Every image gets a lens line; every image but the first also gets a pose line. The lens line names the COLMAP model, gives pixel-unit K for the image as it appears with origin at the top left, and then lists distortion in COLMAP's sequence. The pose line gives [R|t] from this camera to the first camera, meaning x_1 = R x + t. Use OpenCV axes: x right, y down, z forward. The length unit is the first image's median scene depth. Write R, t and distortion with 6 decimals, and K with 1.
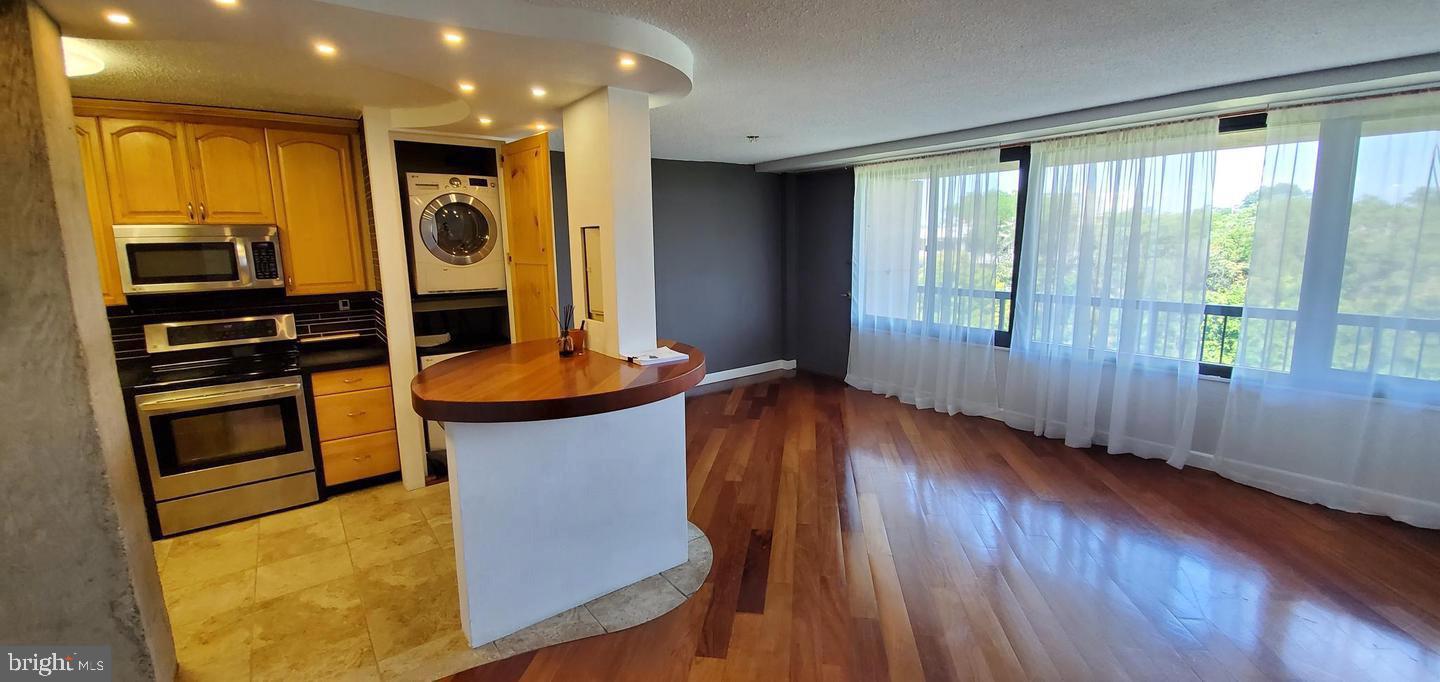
lens RADIAL K [[562.6, 0, 719.3], [0, 562.6, 336.3], [0, 0, 1]] dist [0.001854, -0.014169]
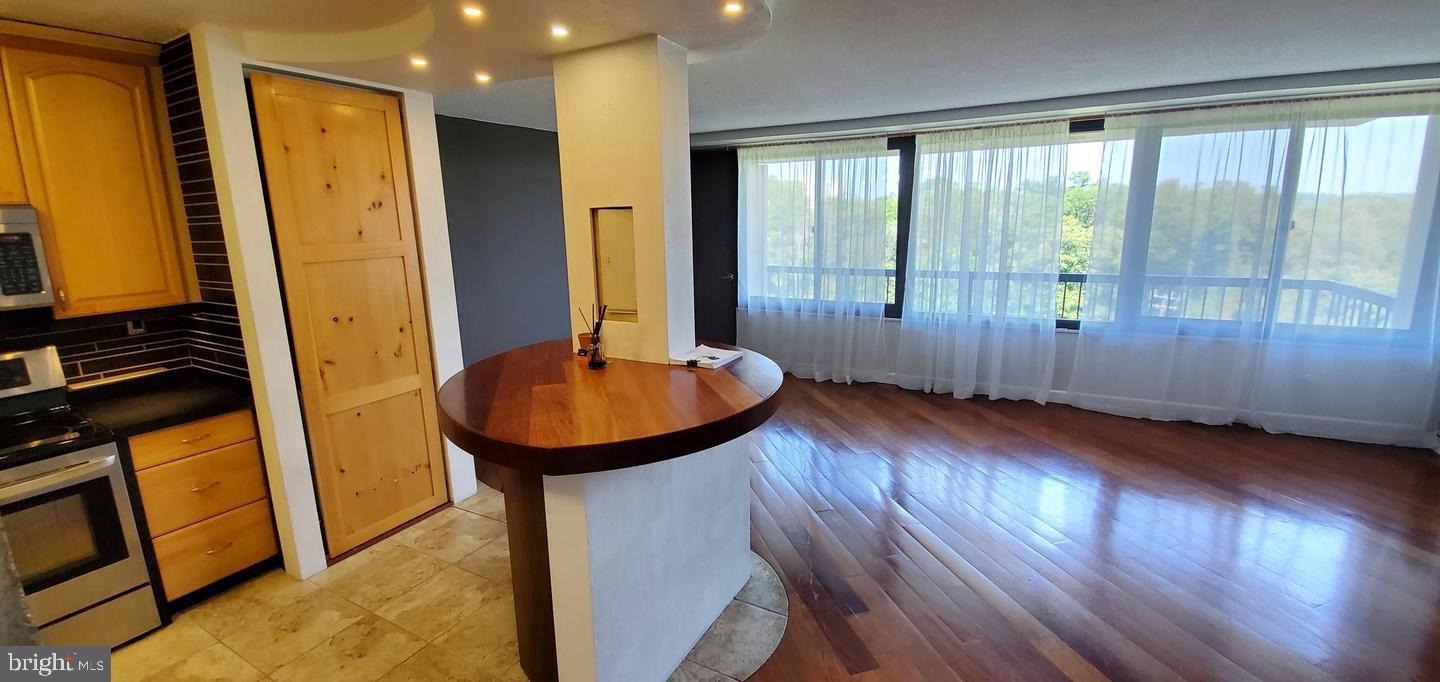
lens RADIAL K [[562.6, 0, 719.3], [0, 562.6, 336.3], [0, 0, 1]] dist [0.001854, -0.014169]
pose [[0.915284, -0.084921, 0.393756, -0.333237], [0.073574, 0.996325, 0.043853, -0.025064], [-0.396033, -0.011168, 0.918168, 0.147080]]
